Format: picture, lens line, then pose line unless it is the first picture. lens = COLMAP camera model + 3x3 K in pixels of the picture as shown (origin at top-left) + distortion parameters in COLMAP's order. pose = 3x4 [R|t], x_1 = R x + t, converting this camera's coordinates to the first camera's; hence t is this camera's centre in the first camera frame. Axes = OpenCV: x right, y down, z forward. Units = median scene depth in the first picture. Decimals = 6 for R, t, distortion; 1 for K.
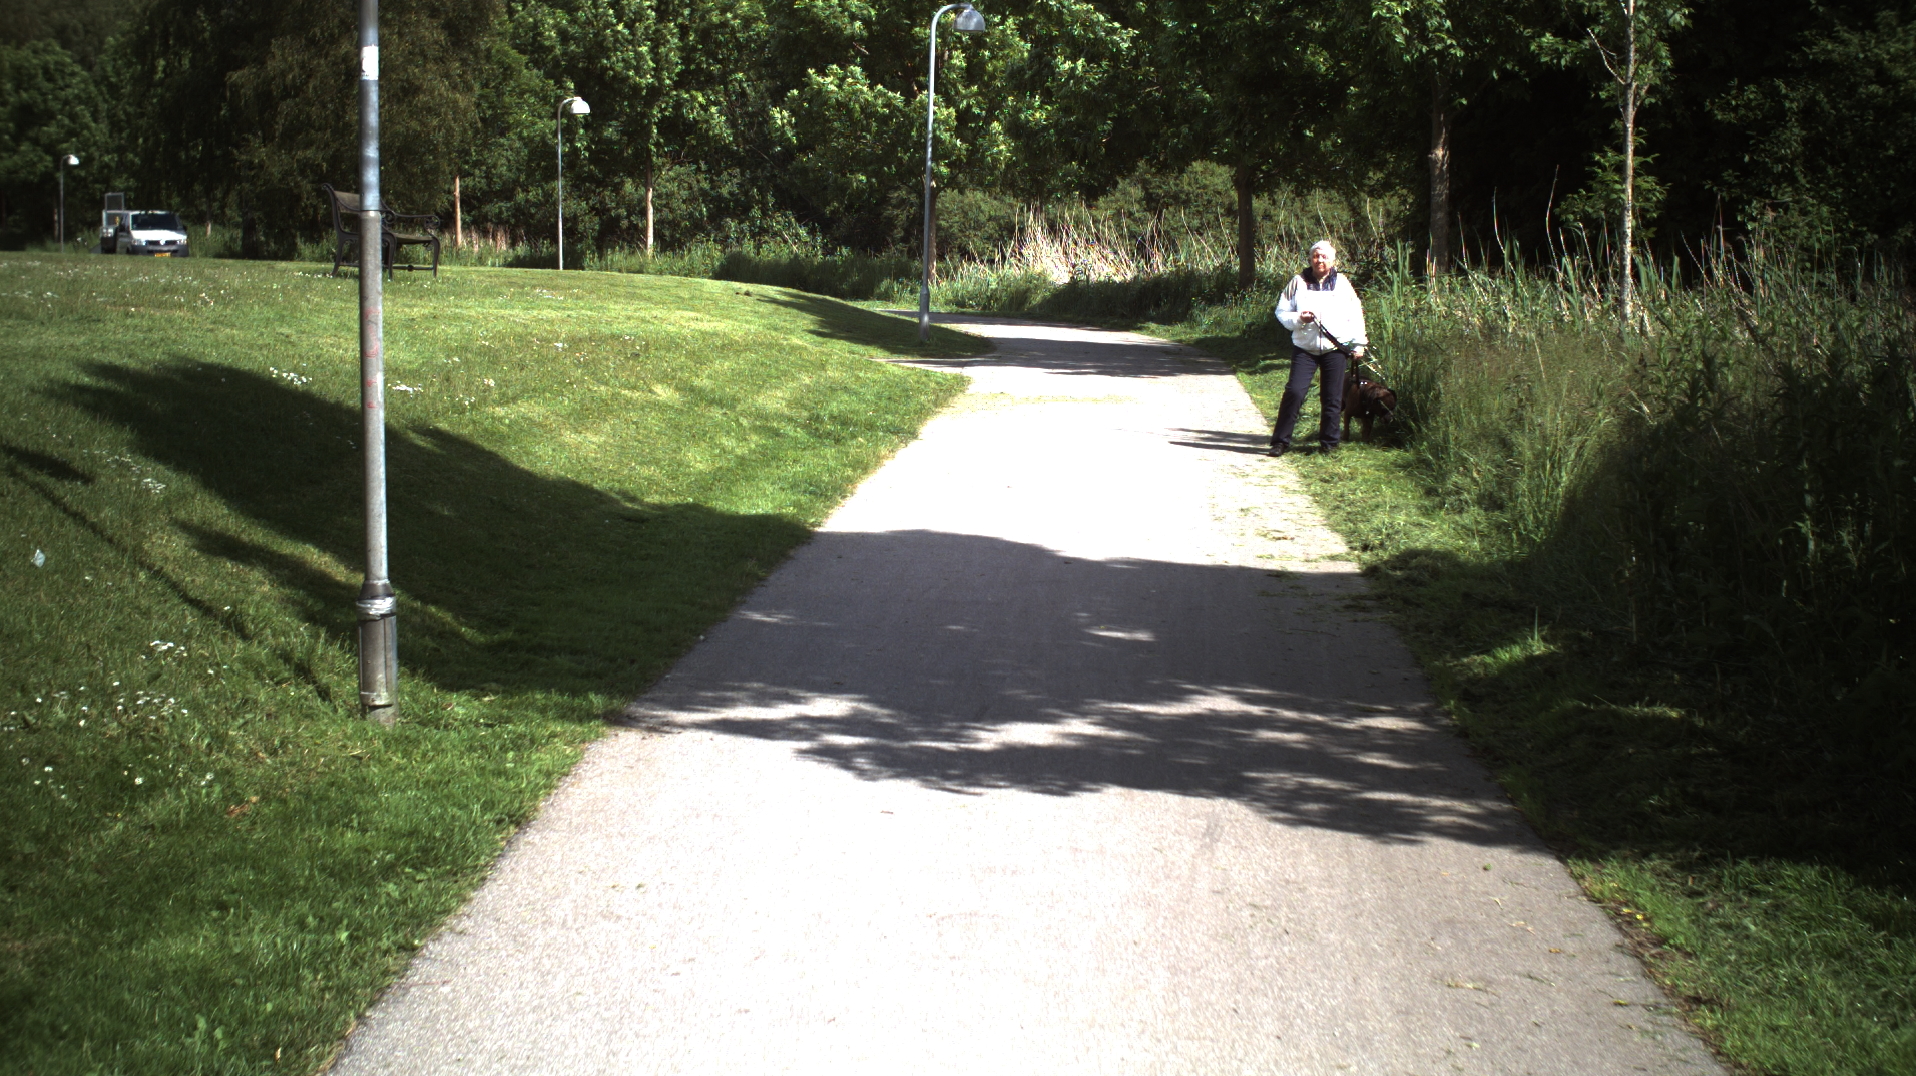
lens RADIAL K [[3526.2, 0, 958.0], [0, 3526.2, 538.0], [0, 0, 1]] dist [-0.290813, 0.338759]
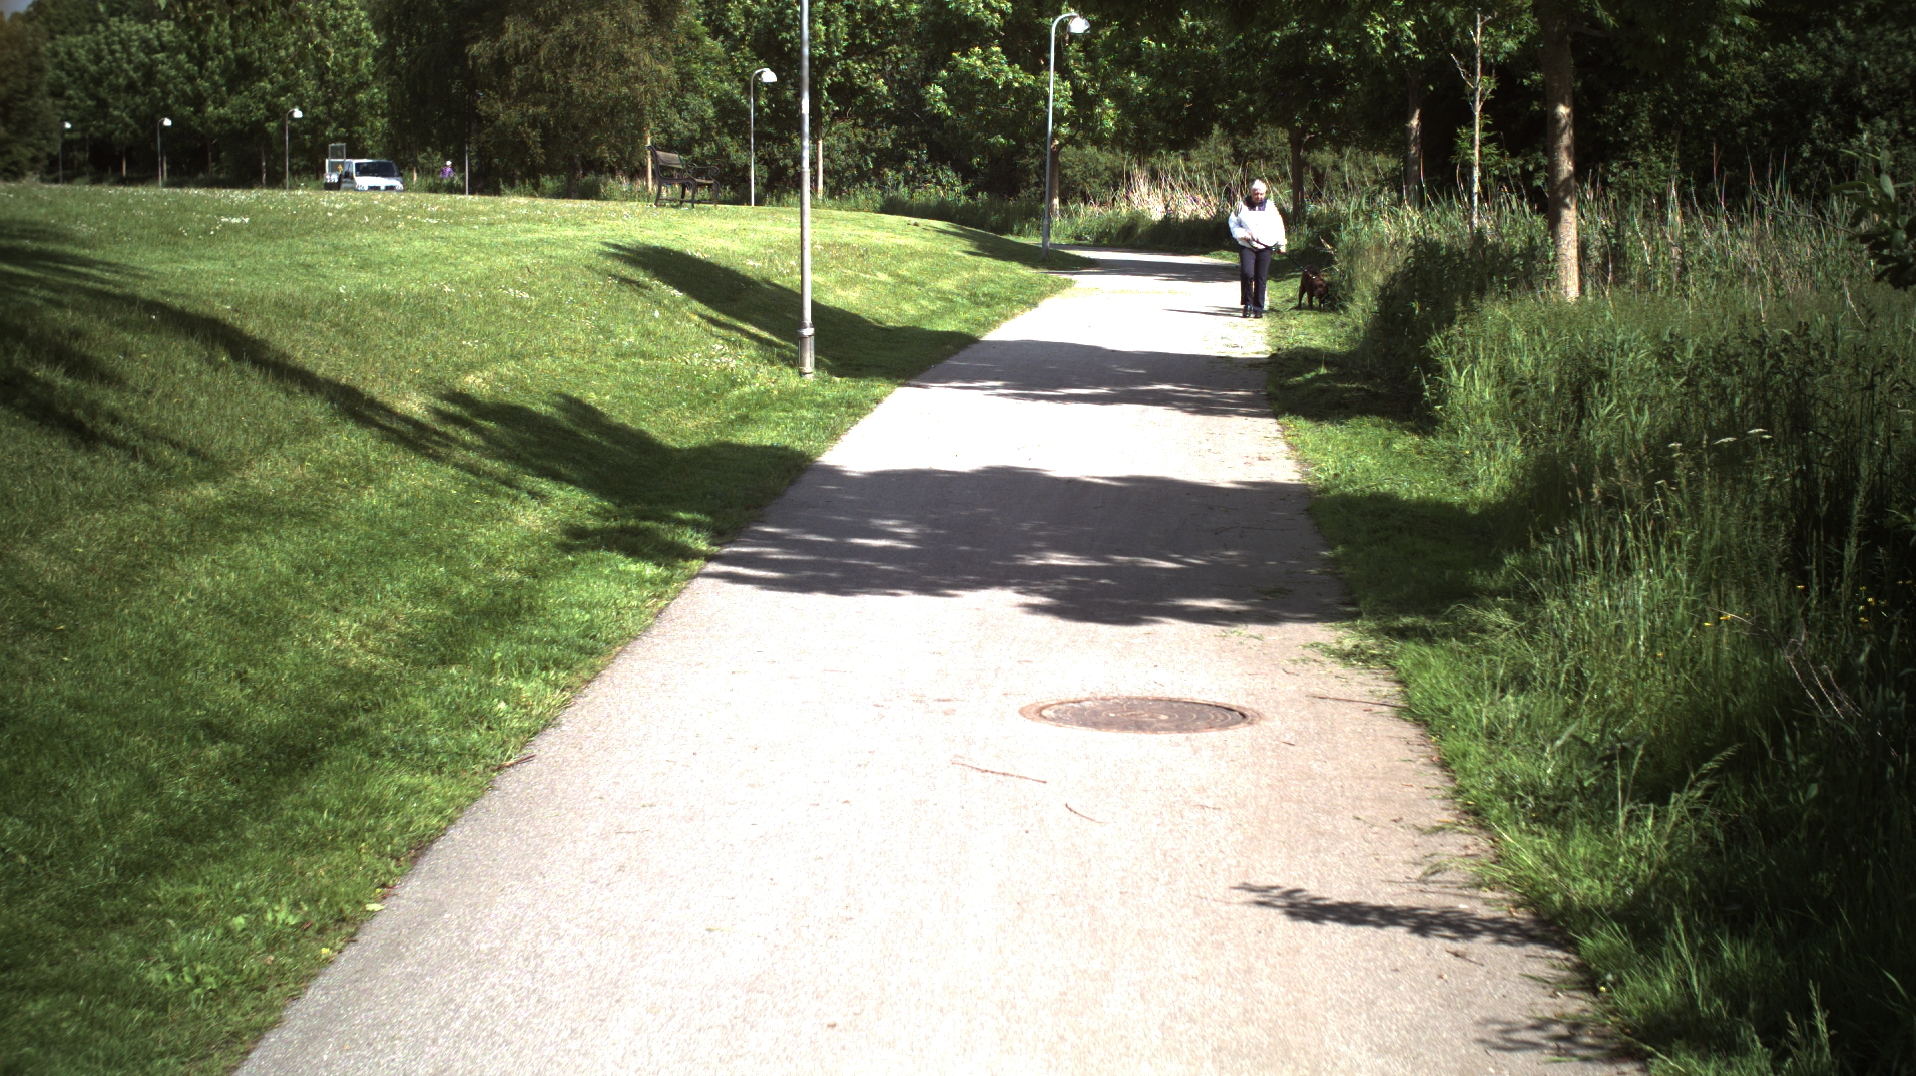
lens RADIAL K [[3526.2, 0, 958.0], [0, 3526.2, 538.0], [0, 0, 1]] dist [-0.290813, 0.338759]
pose [[0.999299, 0.005226, -0.037074, 0.008151], [-0.004690, 0.999883, 0.014540, 0.036038], [0.037146, -0.014356, 0.999207, -0.405893]]
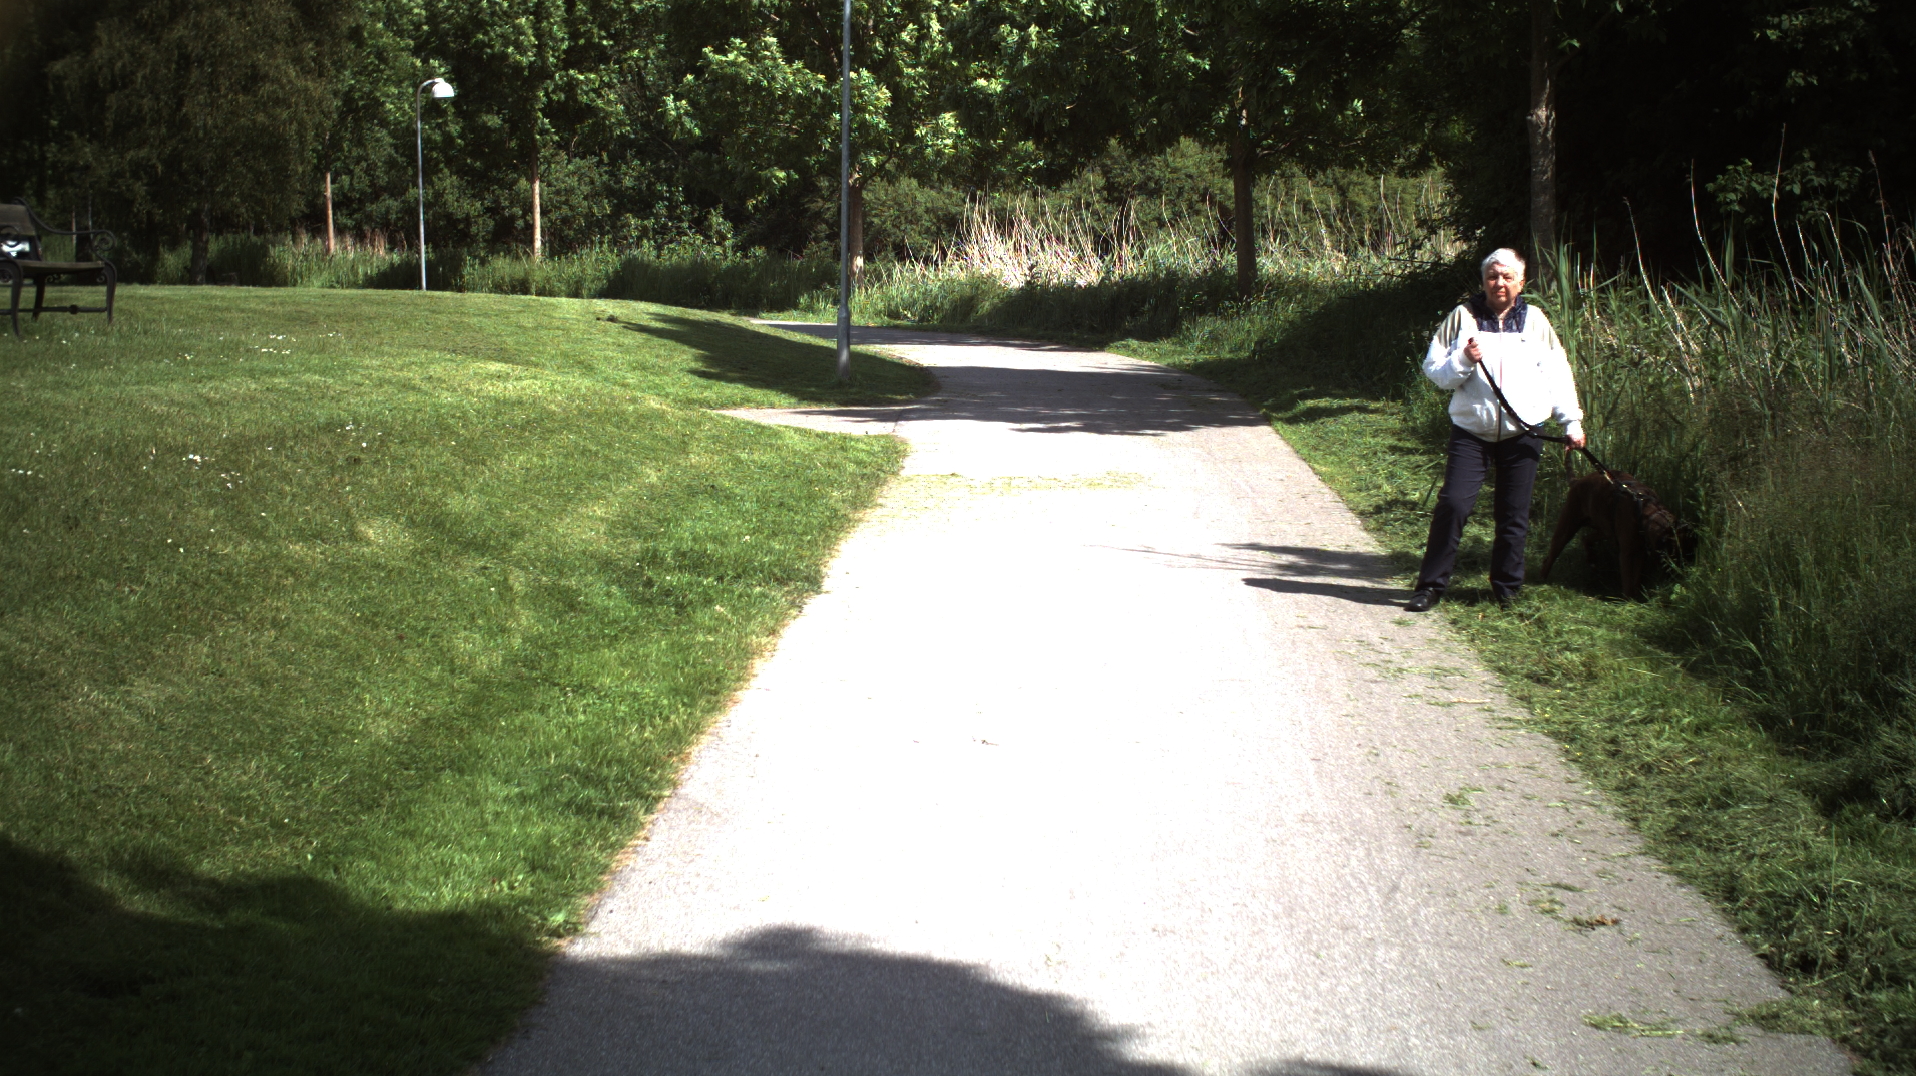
lens RADIAL K [[3526.2, 0, 958.0], [0, 3526.2, 538.0], [0, 0, 1]] dist [-0.290813, 0.338759]
pose [[0.999653, -0.020168, 0.016921, 0.001293], [0.020117, 0.999792, 0.003215, -0.026226], [-0.016982, -0.002873, 0.999852, 0.270804]]
